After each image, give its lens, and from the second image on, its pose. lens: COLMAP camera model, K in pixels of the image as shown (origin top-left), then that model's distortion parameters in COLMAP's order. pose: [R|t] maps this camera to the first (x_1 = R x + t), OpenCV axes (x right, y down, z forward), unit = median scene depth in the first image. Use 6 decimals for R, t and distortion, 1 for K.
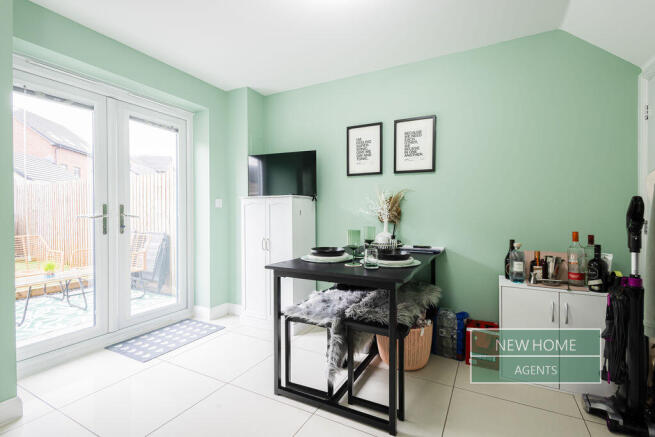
lens RADIAL K [[305.7, 0, 327.9], [0, 305.7, 214.9], [0, 0, 1]] dist [0.000574, -0.000101]
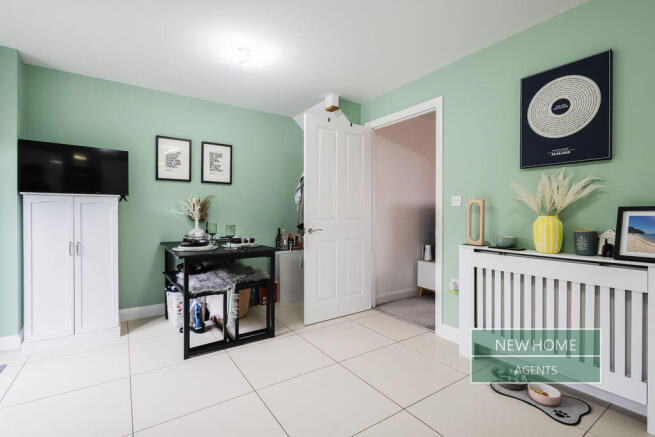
lens RADIAL K [[305.7, 0, 326.7], [0, 305.7, 216.9], [0, 0, 1]] dist [0.000574, -0.000101]
pose [[0.462641, -0.006676, 0.886521, -0.680138], [0.010186, 0.999946, 0.002215, 0.011263], [-0.886487, 0.008005, 0.462684, -0.057441]]
